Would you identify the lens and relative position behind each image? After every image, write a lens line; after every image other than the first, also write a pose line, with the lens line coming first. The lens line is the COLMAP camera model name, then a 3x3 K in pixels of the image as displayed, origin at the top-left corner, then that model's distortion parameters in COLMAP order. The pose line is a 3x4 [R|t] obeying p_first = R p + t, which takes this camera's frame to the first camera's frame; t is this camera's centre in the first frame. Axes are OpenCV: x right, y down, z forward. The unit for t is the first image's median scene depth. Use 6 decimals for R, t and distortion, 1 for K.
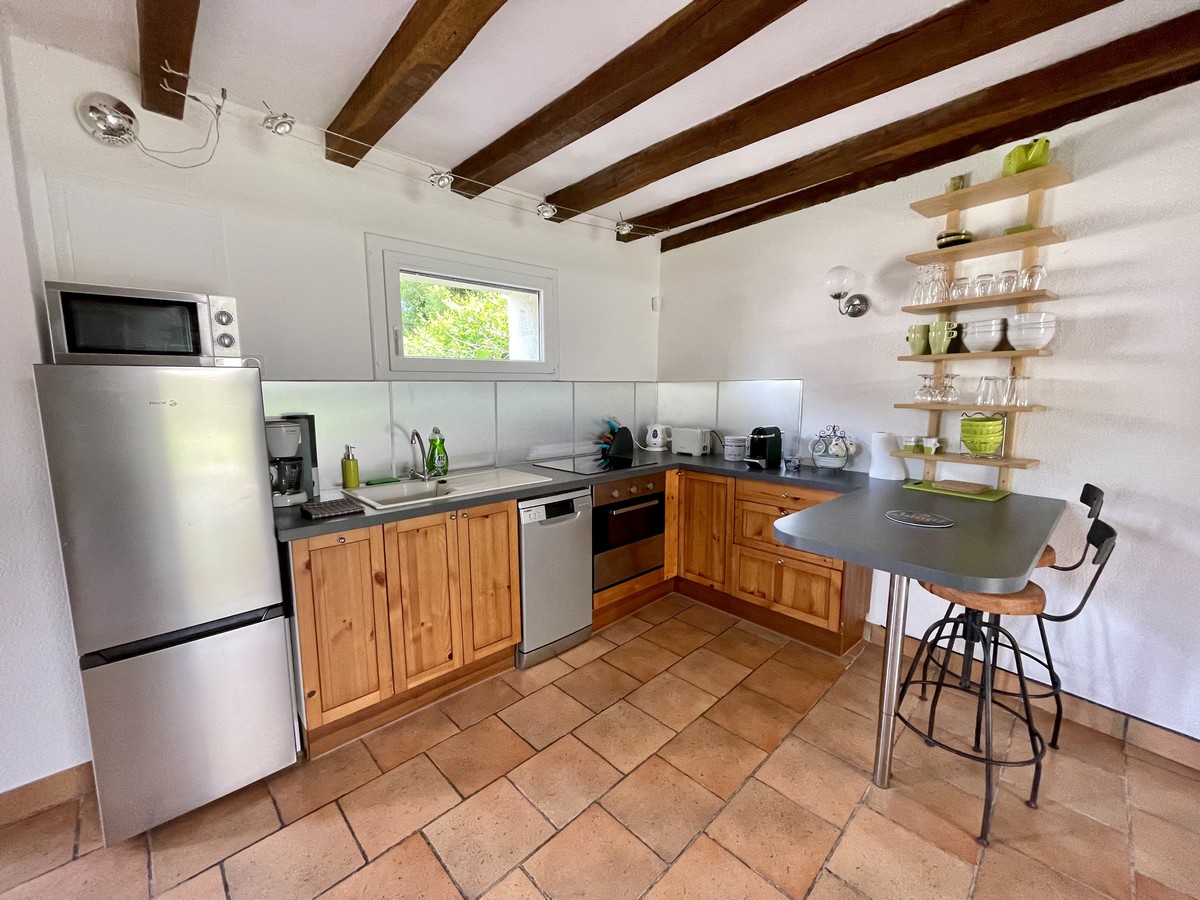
lens RADIAL K [[487.1, 0, 601.3], [0, 487.1, 448.4], [0, 0, 1]] dist [-0.002304, -0.000129]
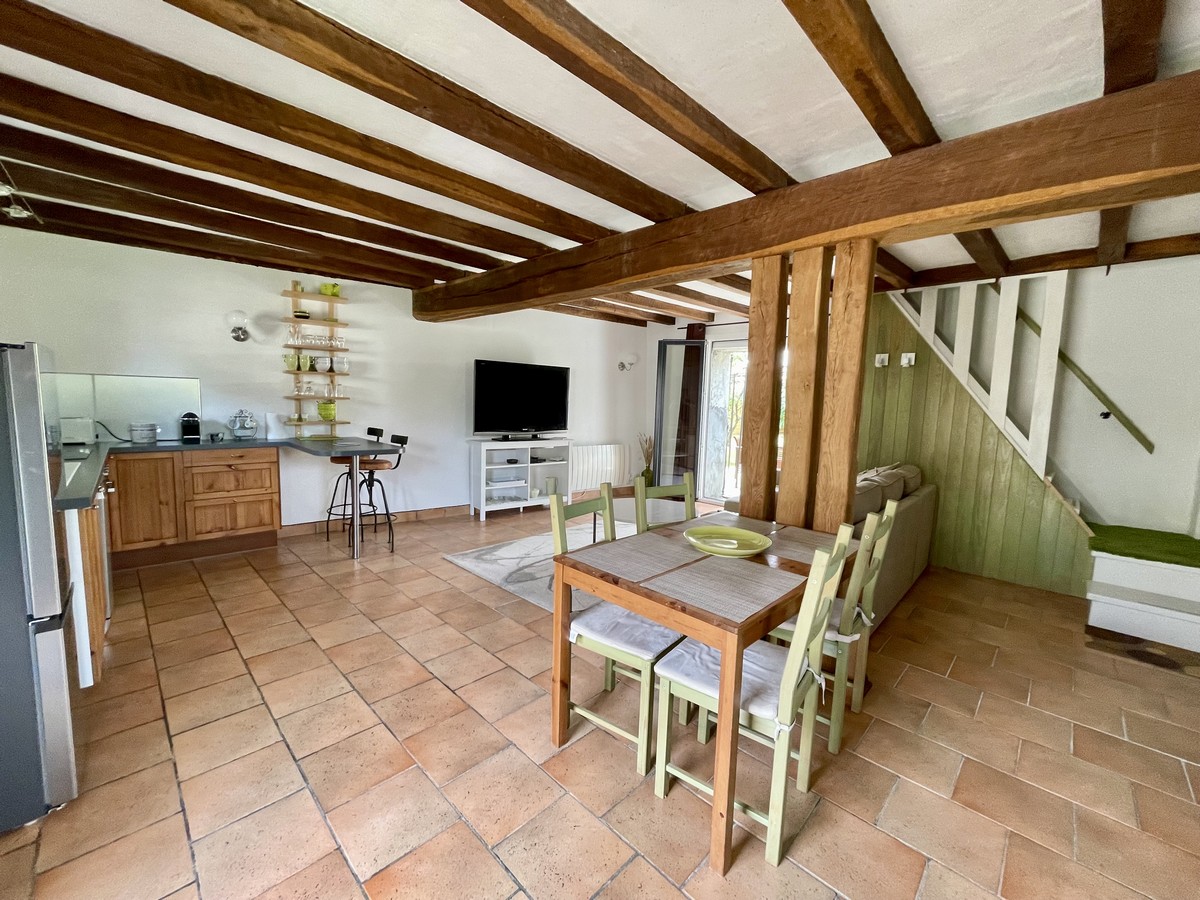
lens RADIAL K [[487.1, 0, 601.2], [0, 487.1, 451.3], [0, 0, 1]] dist [-0.002304, -0.000129]
pose [[-0.020133, -0.099231, 0.994861, -1.316820], [0.094454, 0.990423, 0.100700, 0.043774], [-0.995326, 0.095996, -0.010567, -0.146578]]
